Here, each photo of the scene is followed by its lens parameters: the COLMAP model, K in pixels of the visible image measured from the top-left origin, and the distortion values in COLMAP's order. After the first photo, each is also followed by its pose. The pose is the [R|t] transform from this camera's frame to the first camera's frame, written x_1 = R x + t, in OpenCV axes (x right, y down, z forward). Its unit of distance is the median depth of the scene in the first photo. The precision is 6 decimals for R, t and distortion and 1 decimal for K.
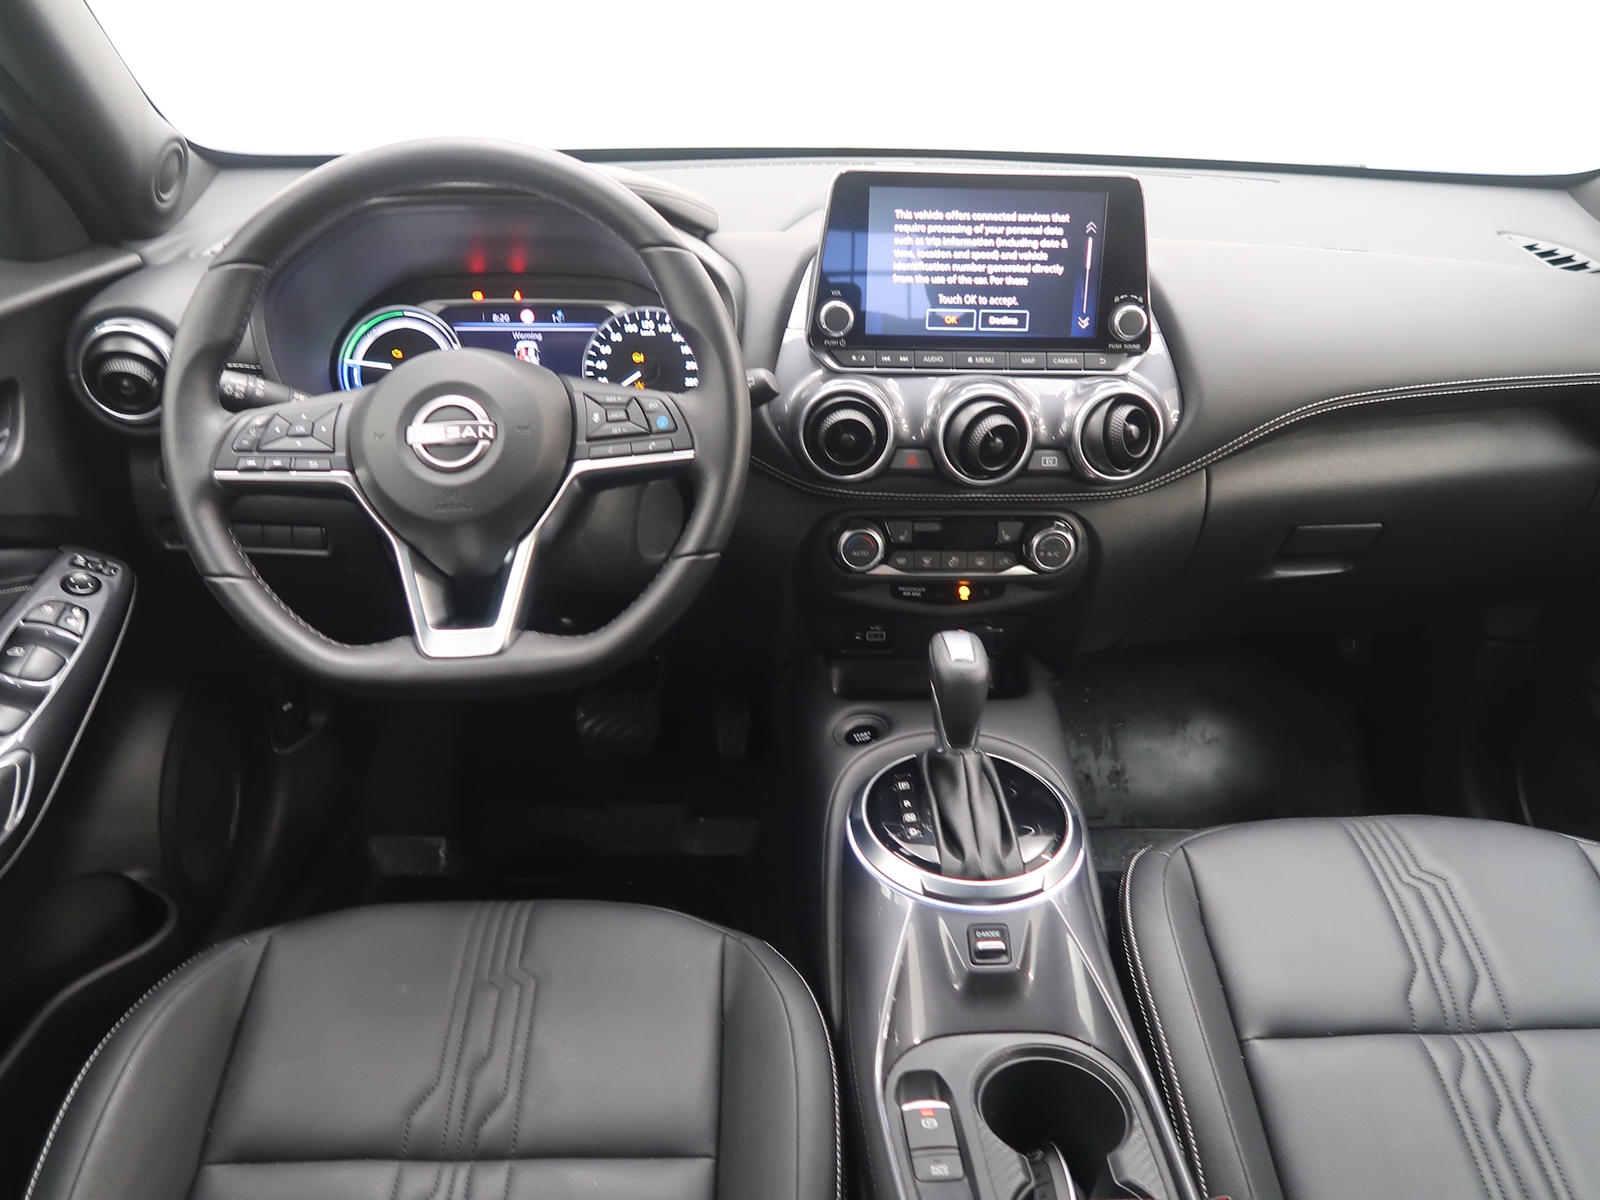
lens RADIAL K [[1310.8, 0, 796.4], [0, 1310.8, 595.3], [0, 0, 1]] dist [0.006032, -0.001669]
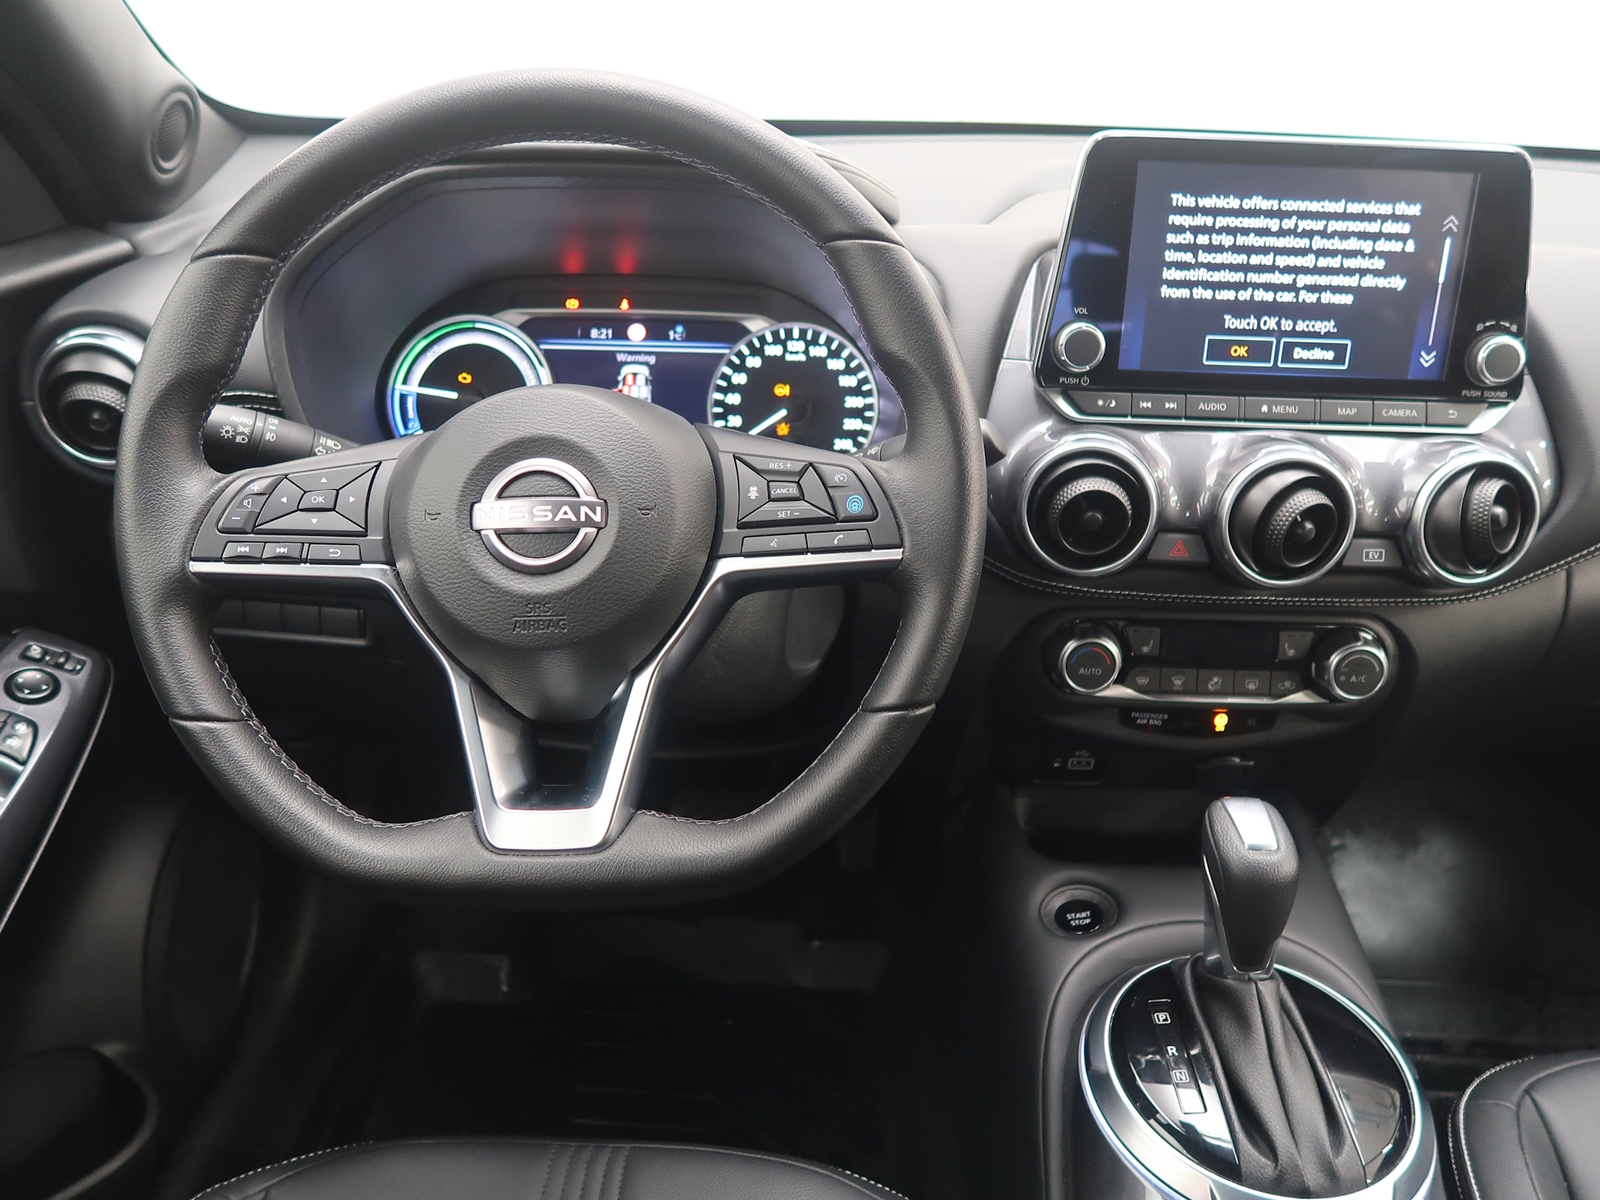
lens RADIAL K [[1310.8, 0, 802.6], [0, 1310.8, 604.1], [0, 0, 1]] dist [0.006032, -0.001669]
pose [[0.998730, 0.028211, -0.041733, -0.084552], [-0.028079, 0.999599, 0.003762, -0.070792], [0.041822, -0.002586, 0.999122, 0.286624]]
